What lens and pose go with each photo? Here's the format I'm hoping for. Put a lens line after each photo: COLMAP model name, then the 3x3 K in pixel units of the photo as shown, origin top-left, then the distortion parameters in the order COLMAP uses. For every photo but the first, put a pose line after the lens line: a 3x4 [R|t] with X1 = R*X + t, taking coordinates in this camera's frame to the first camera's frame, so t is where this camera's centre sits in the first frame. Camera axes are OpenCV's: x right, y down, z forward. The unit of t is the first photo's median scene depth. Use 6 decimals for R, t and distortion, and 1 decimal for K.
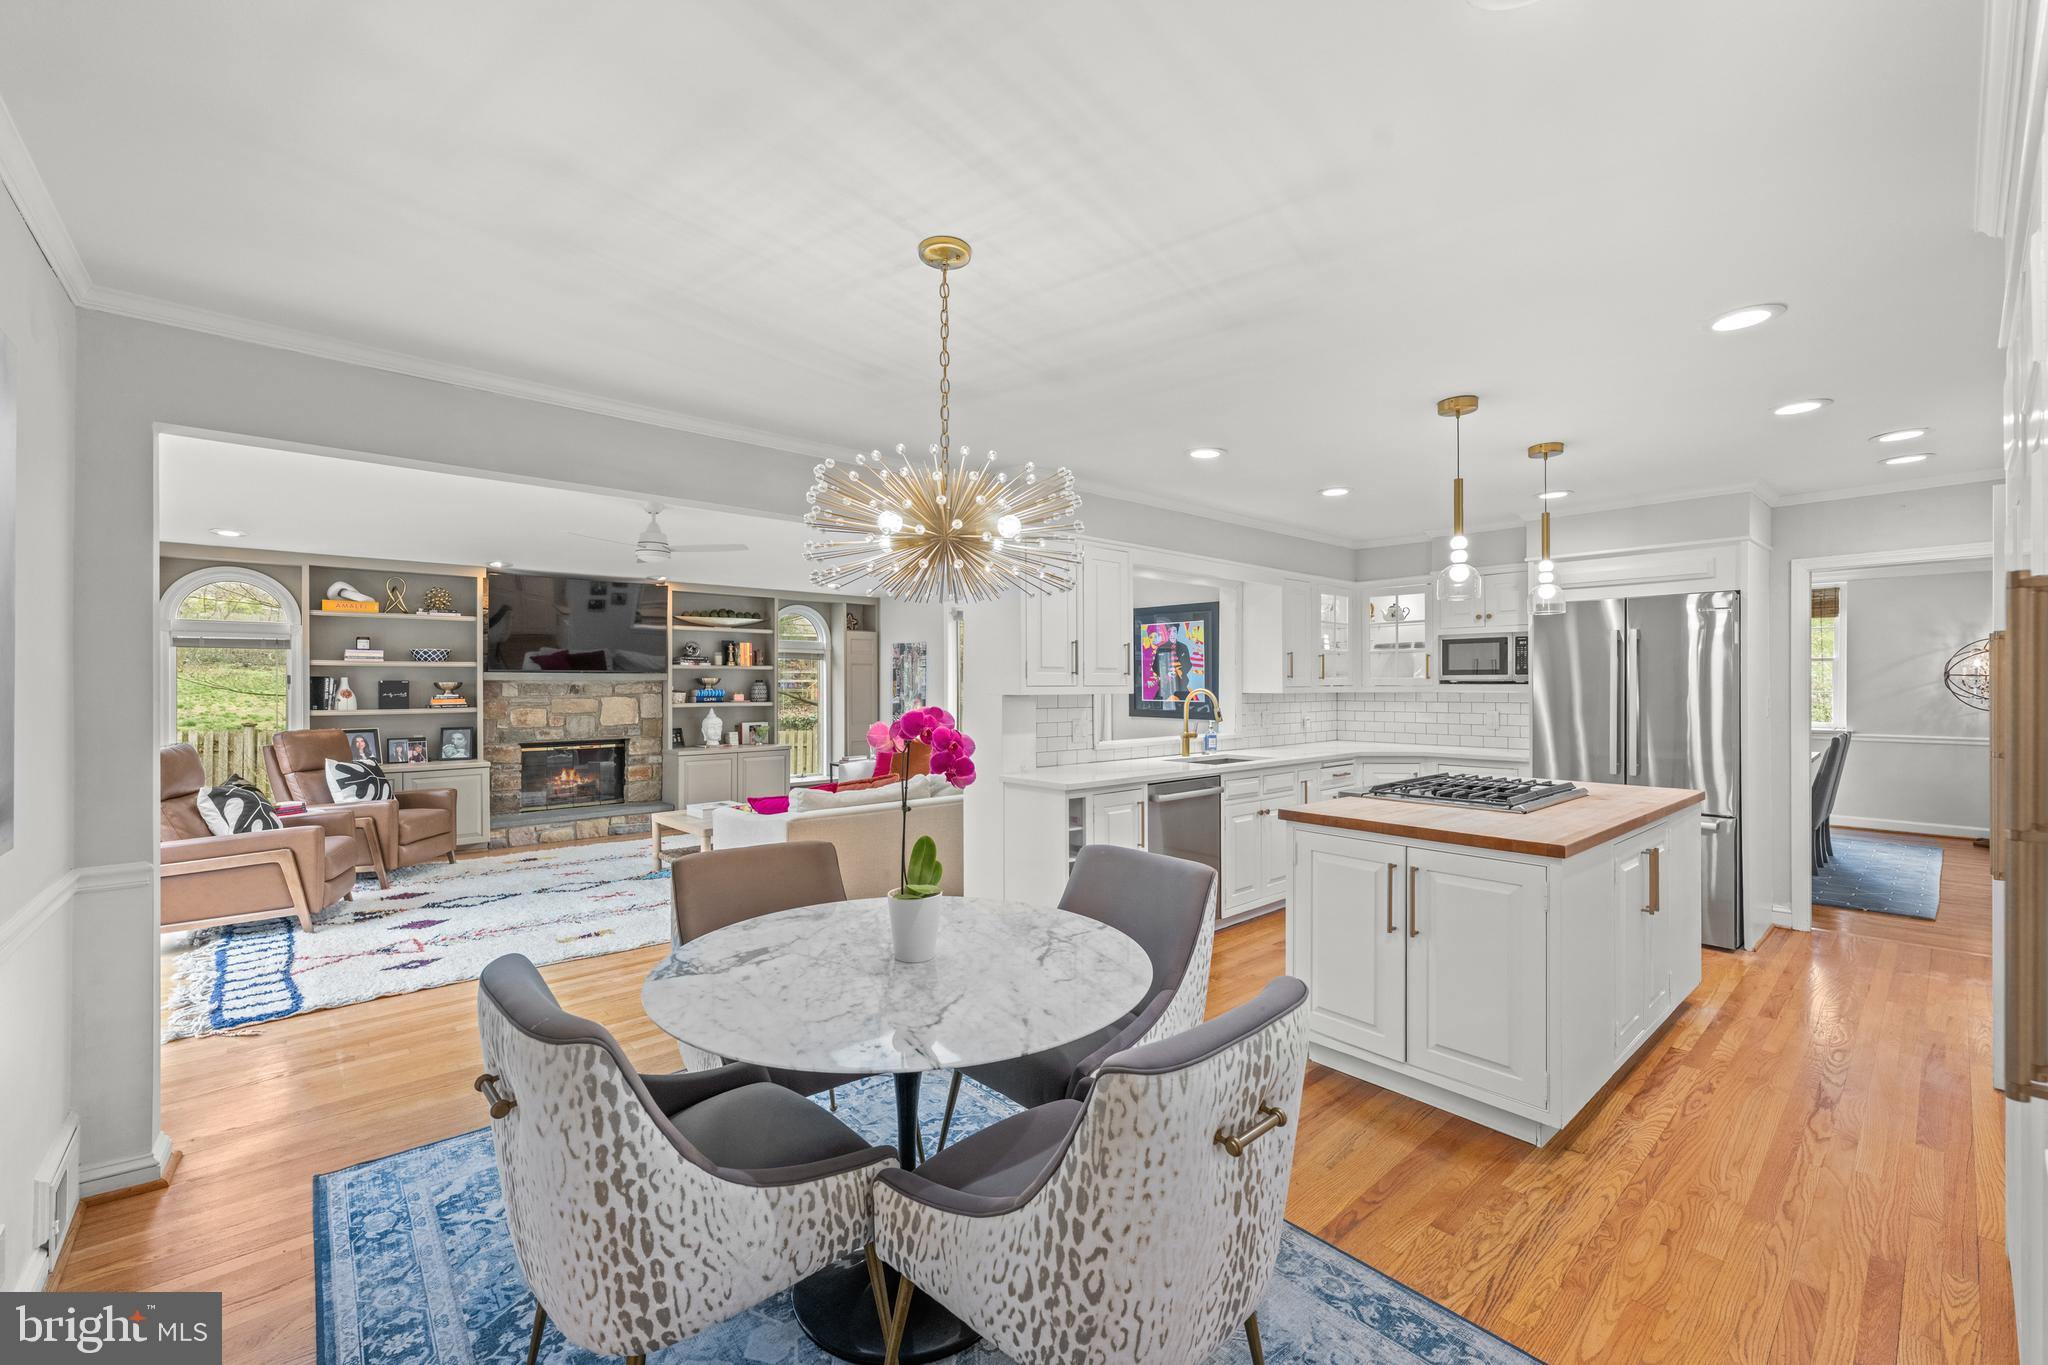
lens RADIAL K [[828.7, 0, 1021.8], [0, 828.7, 680.3], [0, 0, 1]] dist [0.000625, 0.000596]
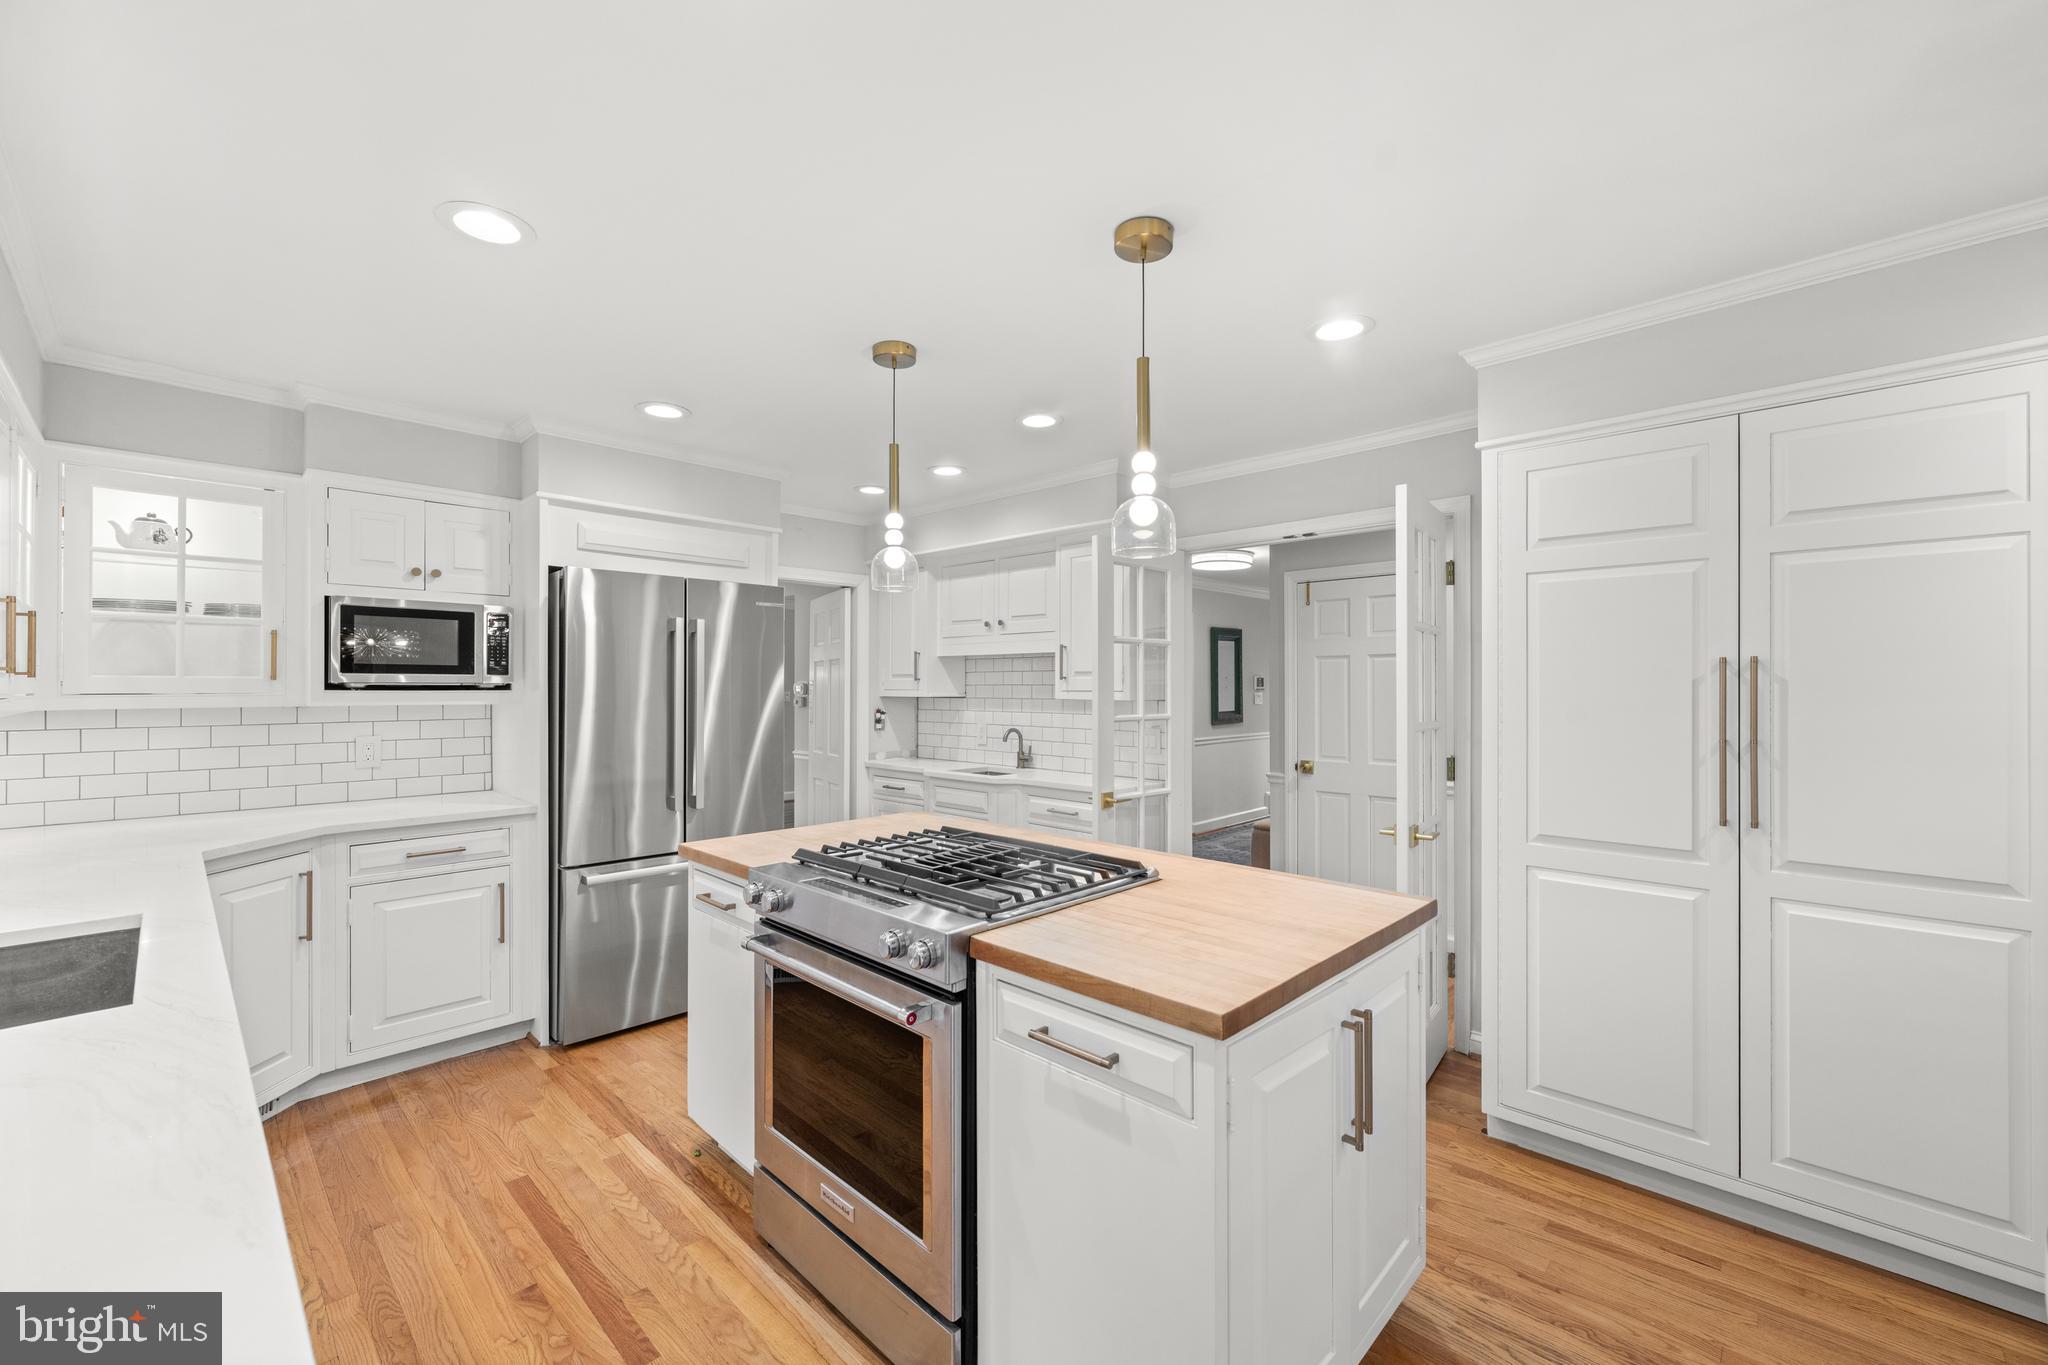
lens RADIAL K [[828.7, 0, 1017.3], [0, 828.7, 684.9], [0, 0, 1]] dist [0.000625, 0.000596]
pose [[-0.075713, 0.002903, 0.997125, -0.040766], [-0.007027, 0.999969, -0.003445, 0.000015], [-0.997105, -0.007267, -0.075690, 0.591085]]
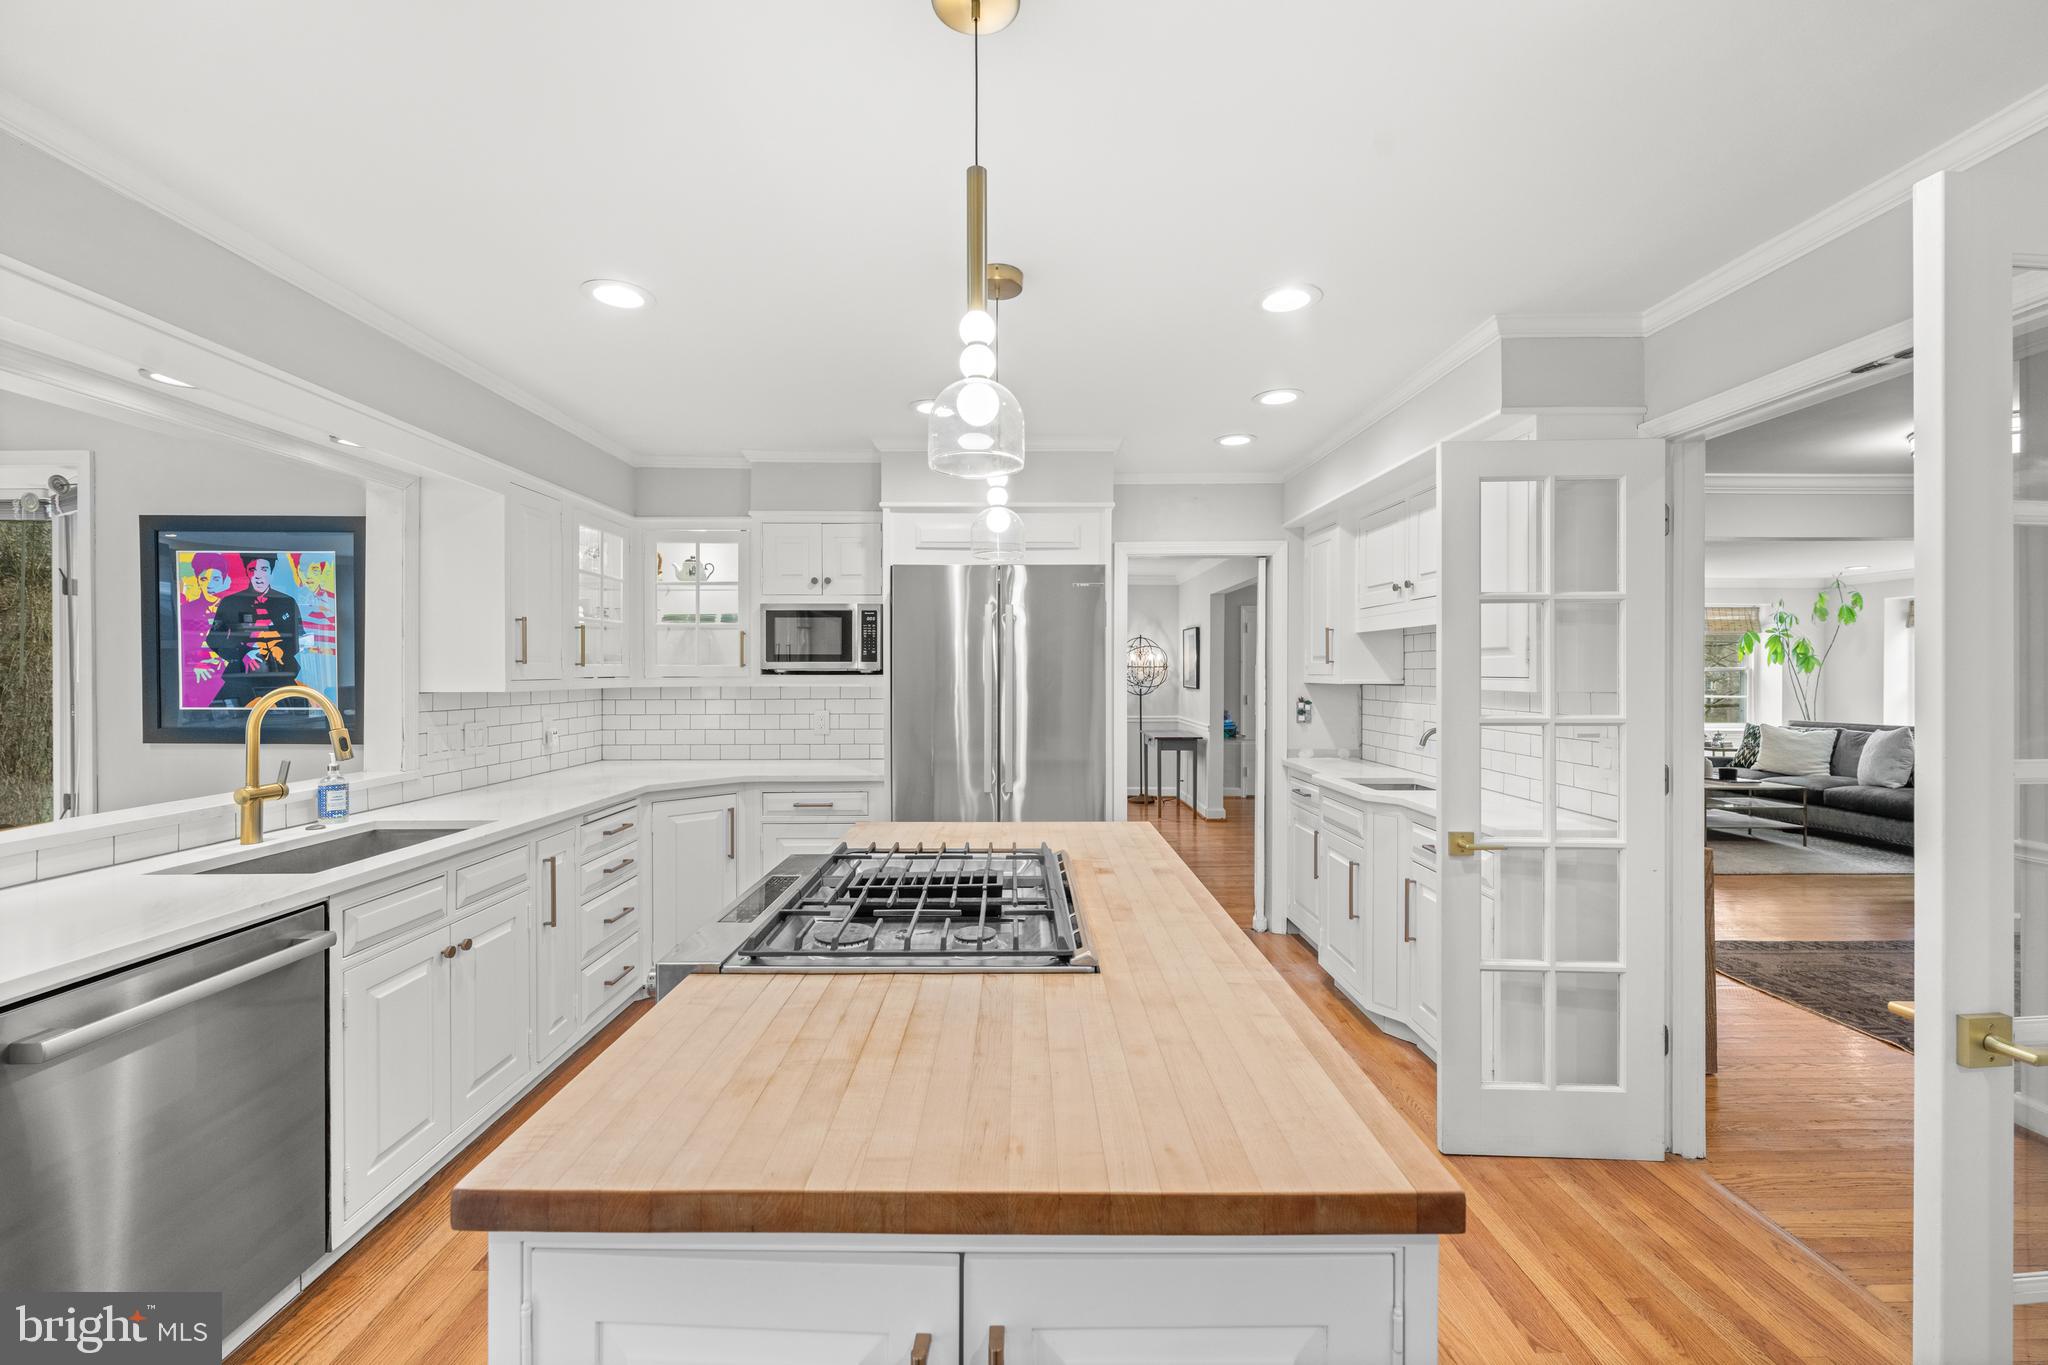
lens RADIAL K [[828.7, 0, 1010.6], [0, 828.7, 675.2], [0, 0, 1]] dist [0.000625, 0.000596]
pose [[0.666742, -0.001738, 0.745286, 0.124346], [-0.004049, 0.999974, 0.005954, 0.000030], [-0.745277, -0.006988, 0.666718, 0.373139]]
